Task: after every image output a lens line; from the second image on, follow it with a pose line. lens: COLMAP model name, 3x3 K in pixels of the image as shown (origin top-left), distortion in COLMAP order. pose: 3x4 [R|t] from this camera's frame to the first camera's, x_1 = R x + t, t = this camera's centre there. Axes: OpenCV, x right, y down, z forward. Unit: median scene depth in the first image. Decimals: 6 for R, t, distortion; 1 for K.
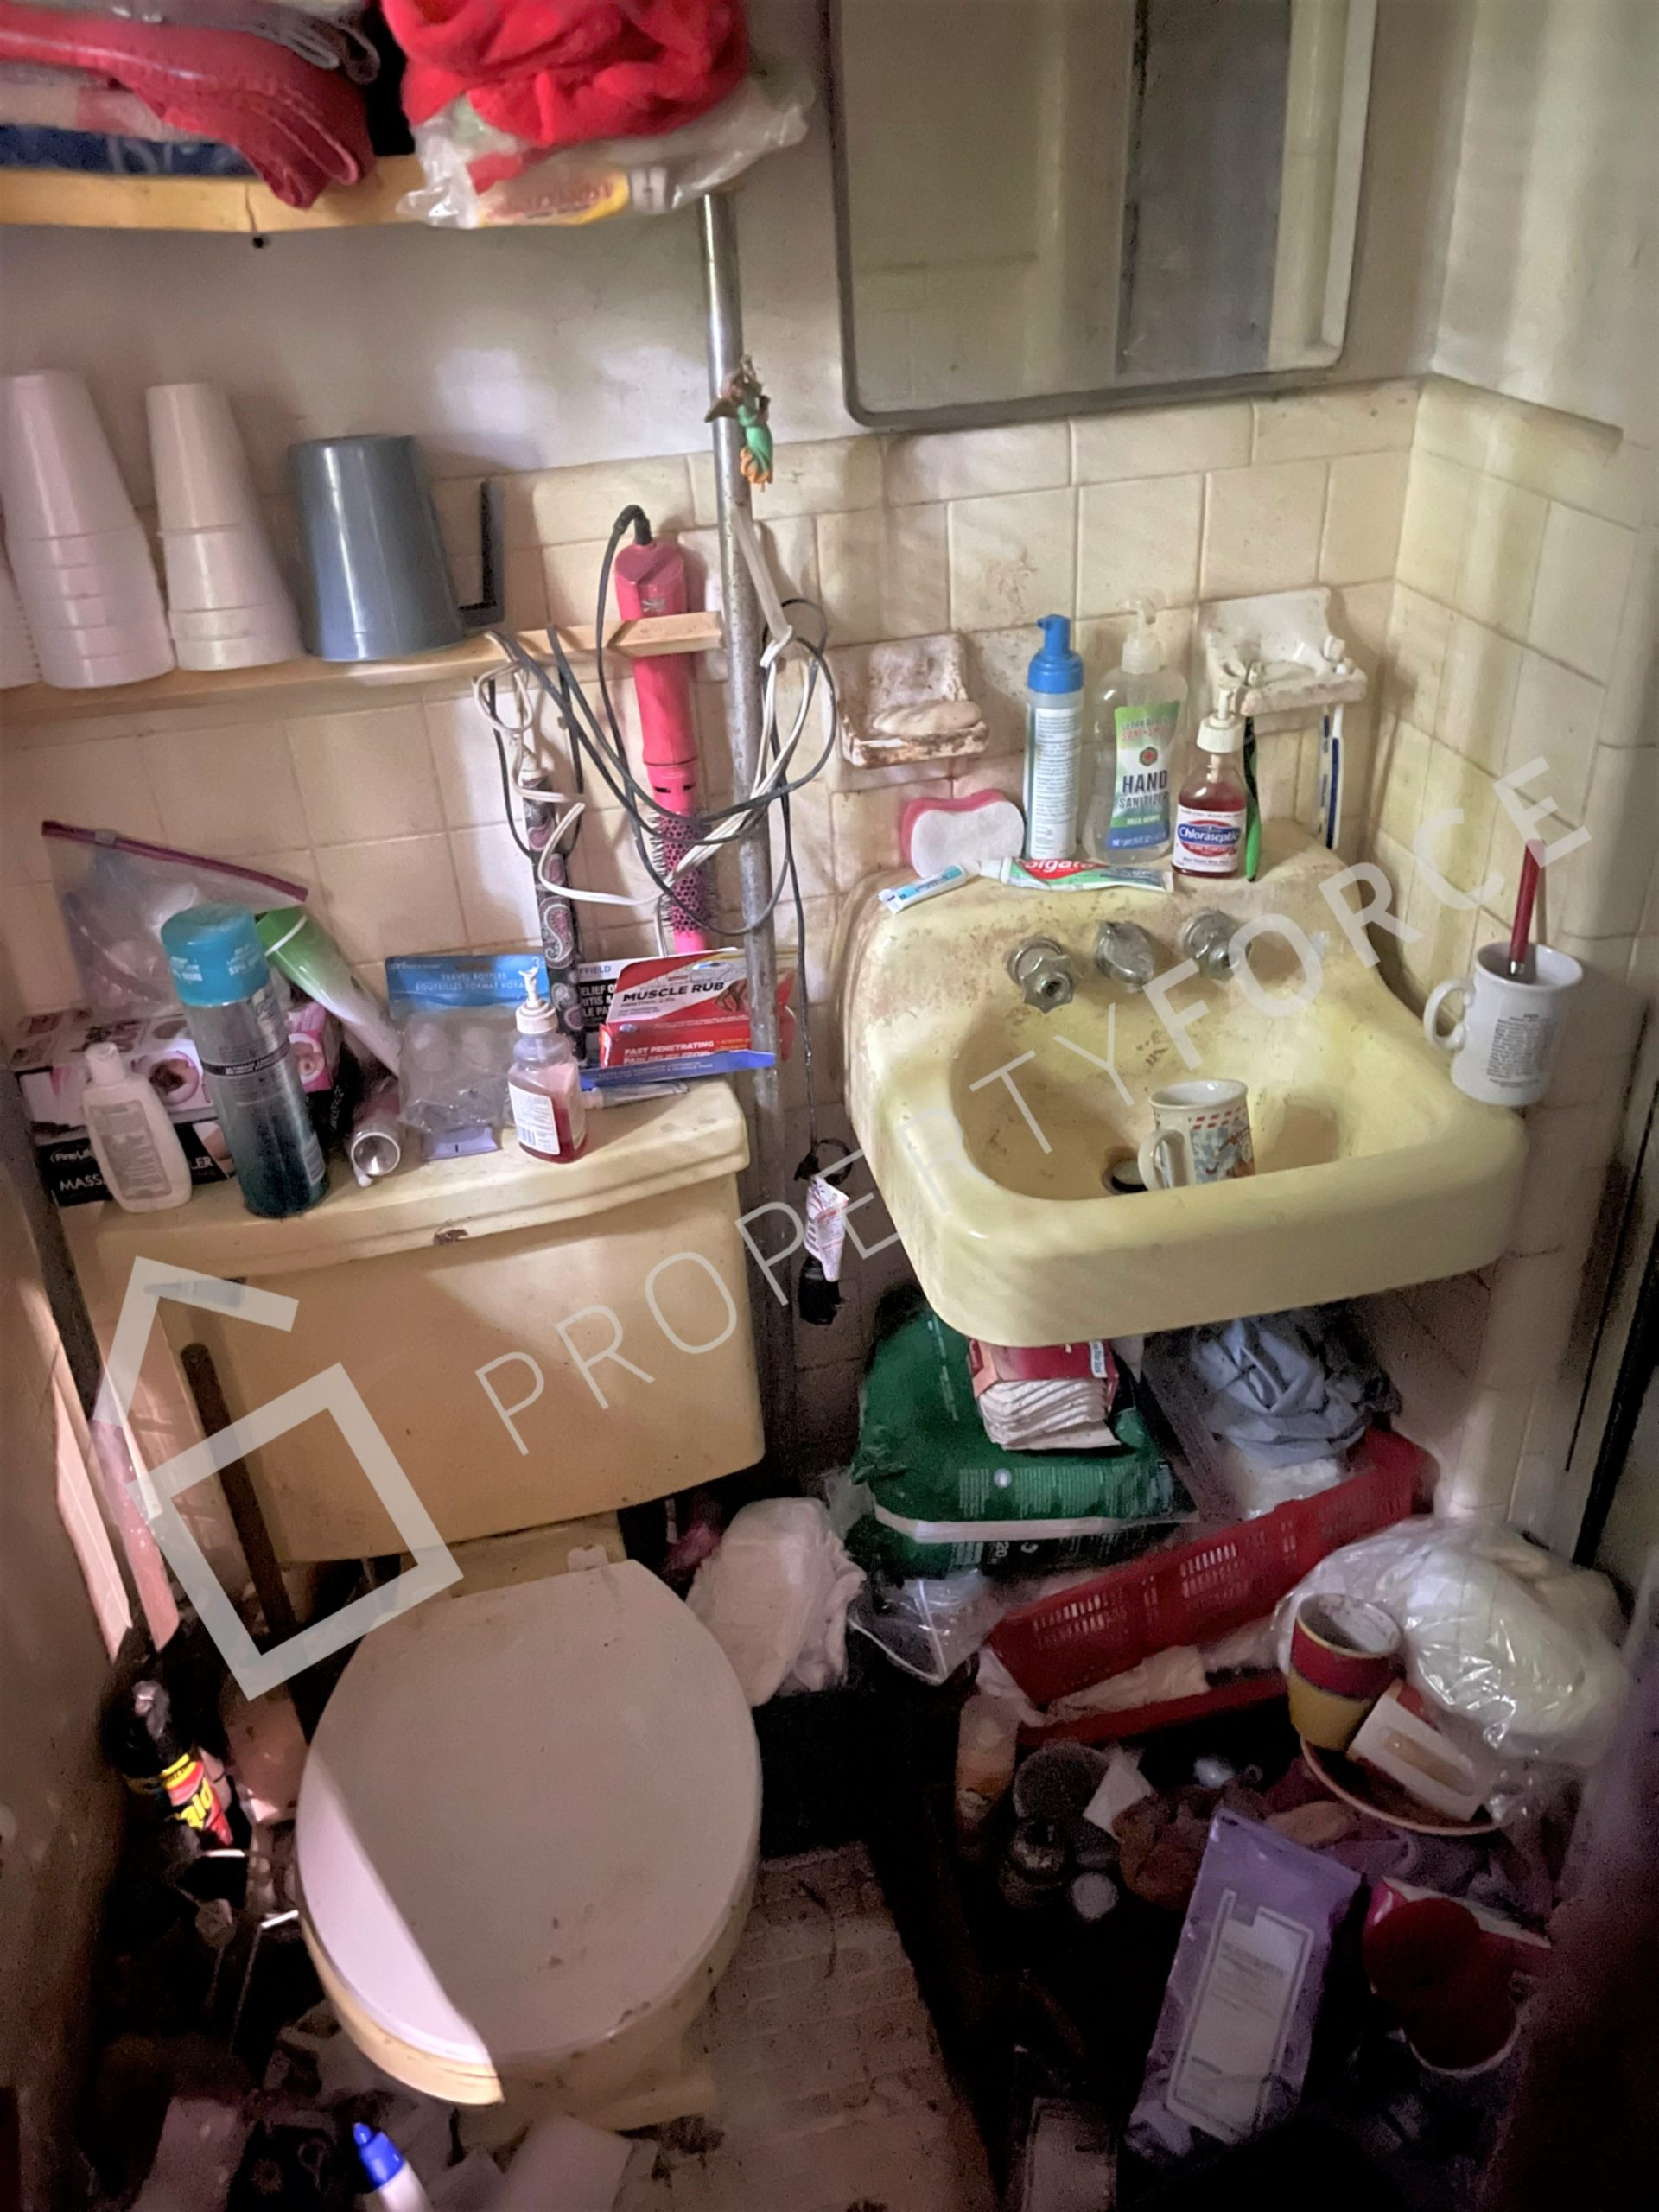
lens RADIAL K [[1693.2, 0, 815.3], [0, 1693.2, 1100.6], [0, 0, 1]] dist [0.049884, -0.037957]
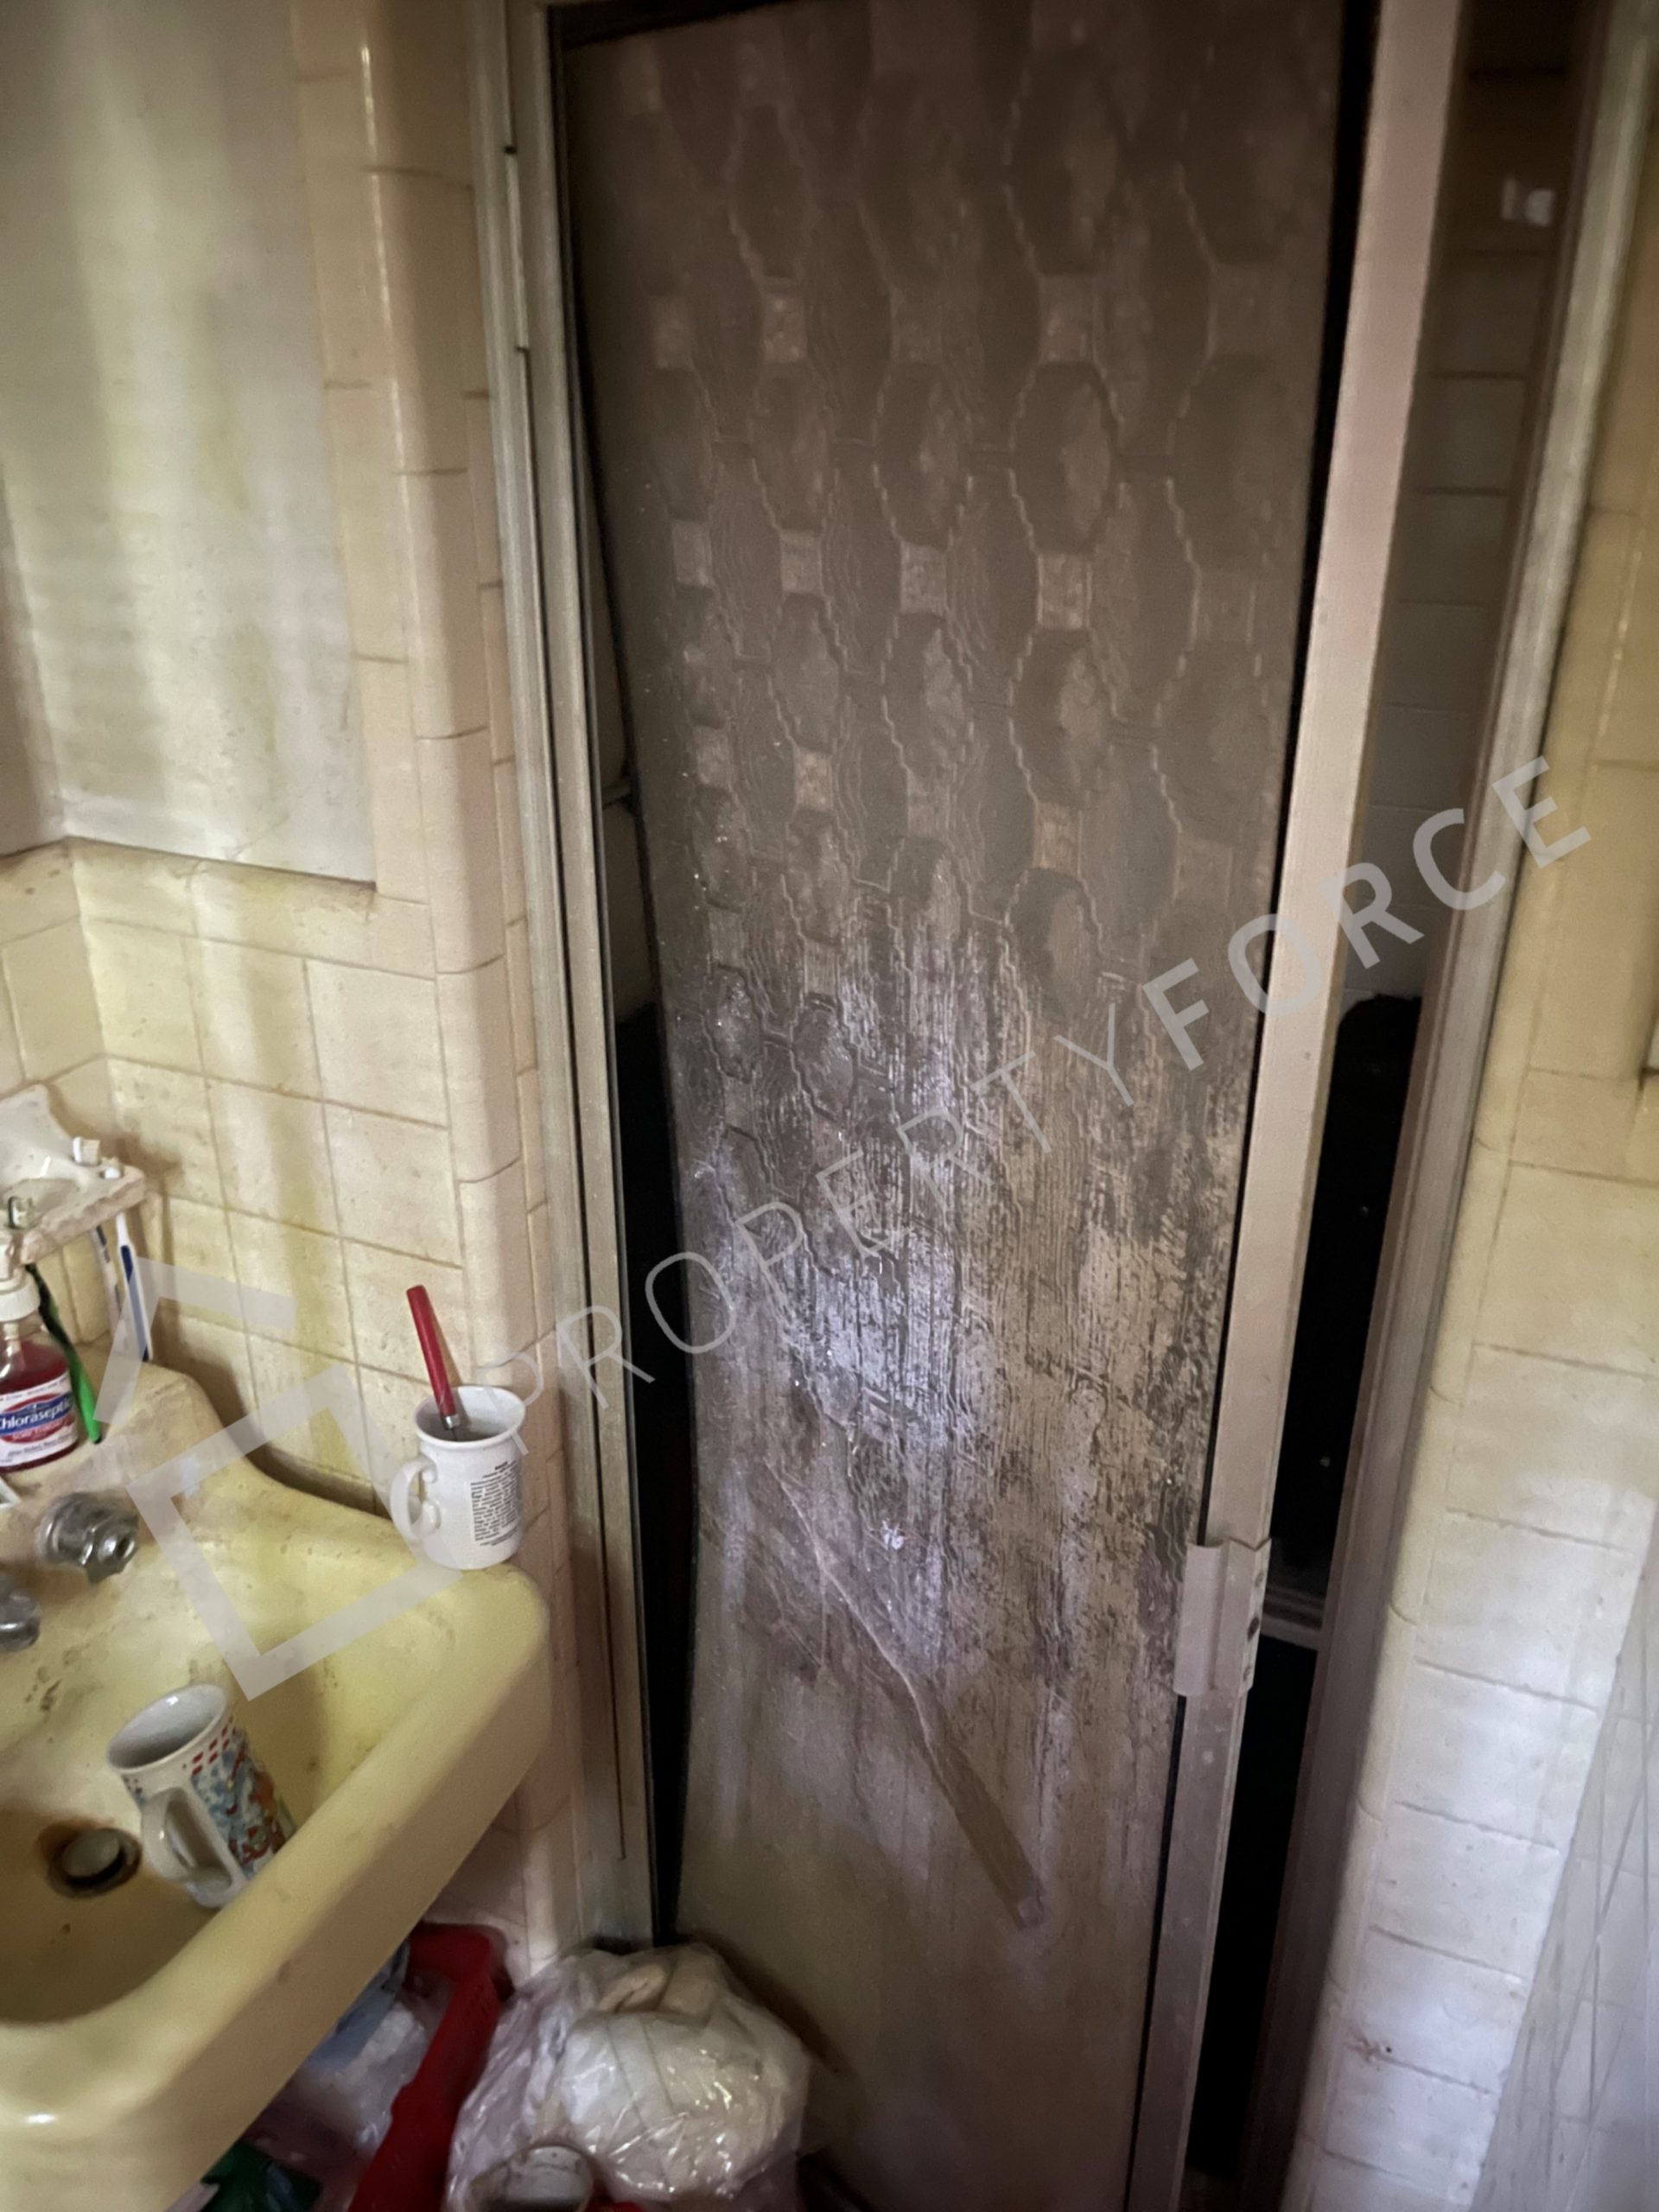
lens RADIAL K [[1693.2, 0, 815.3], [0, 1693.2, 1100.6], [0, 0, 1]] dist [0.049884, -0.037957]
pose [[0.589724, -0.277316, 0.758500, -0.114063], [0.394216, 0.918550, 0.029334, -0.170948], [-0.704854, 0.281714, 0.651013, 0.192999]]
